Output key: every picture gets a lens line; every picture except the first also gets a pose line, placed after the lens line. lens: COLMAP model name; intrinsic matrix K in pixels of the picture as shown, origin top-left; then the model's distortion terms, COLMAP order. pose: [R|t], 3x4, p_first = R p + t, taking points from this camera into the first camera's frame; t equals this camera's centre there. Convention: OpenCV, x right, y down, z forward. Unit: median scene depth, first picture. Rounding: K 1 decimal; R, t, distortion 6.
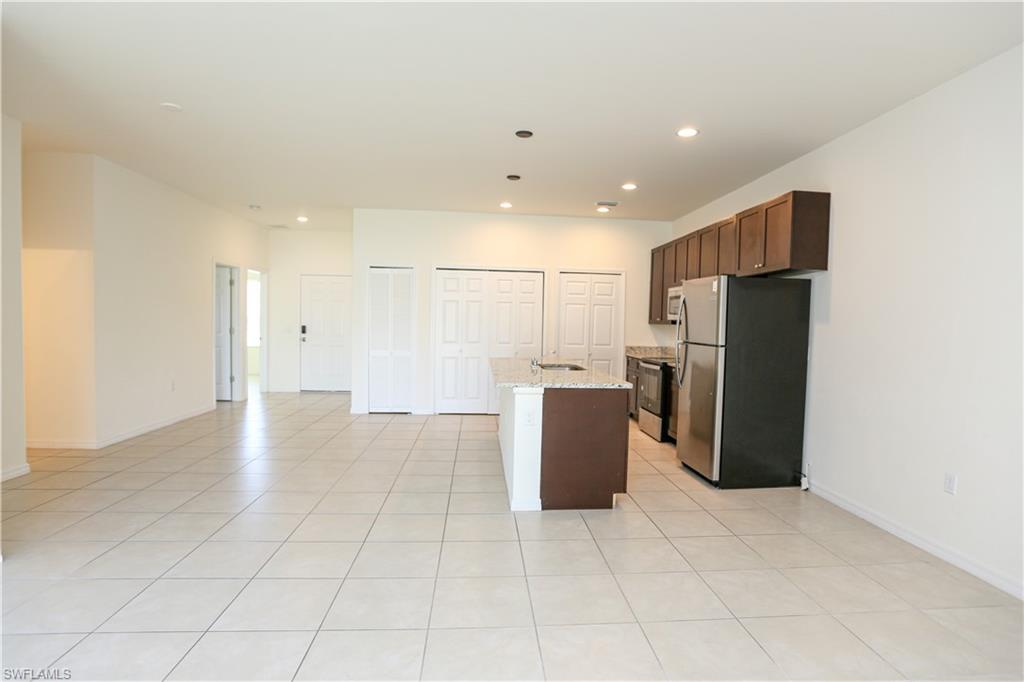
lens RADIAL K [[535.3, 0, 527.1], [0, 535.3, 346.5], [0, 0, 1]] dist [-0.064403, 0.000375]
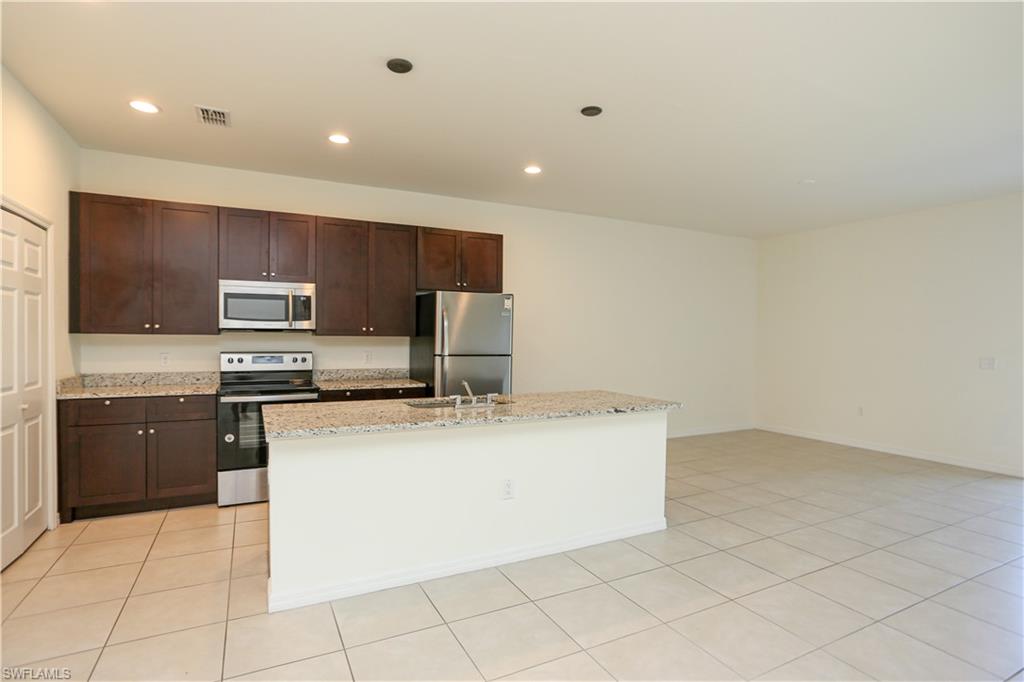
lens RADIAL K [[520.1, 0, 514.0], [0, 520.1, 344.9], [0, 0, 1]] dist [-0.068274, 0.040579]
pose [[-0.374328, -0.042754, 0.926310, -0.411844], [0.024086, 0.998151, 0.055803, -0.050961], [-0.926984, 0.043200, -0.372606, 0.825580]]
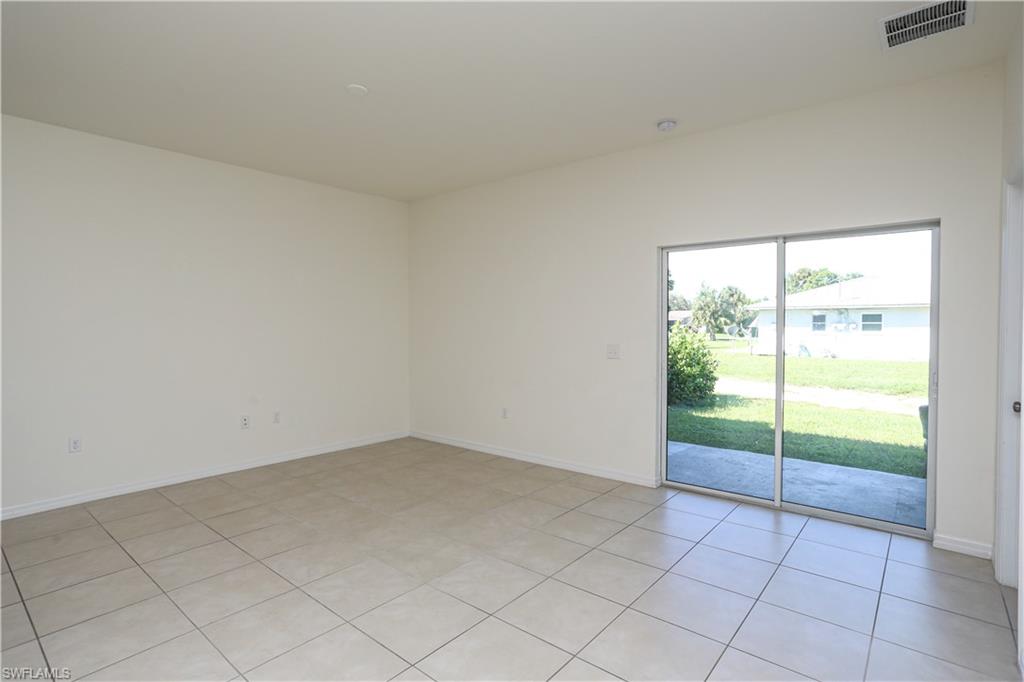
lens RADIAL K [[517.2, 0, 503.4], [0, 517.2, 330.2], [0, 0, 1]] dist [-0.053243, 0.028096]
pose [[-0.697016, -0.027560, 0.716526, -0.345427], [0.020719, 0.998070, 0.058544, -0.031314], [-0.716756, 0.055652, -0.695099, 0.452279]]
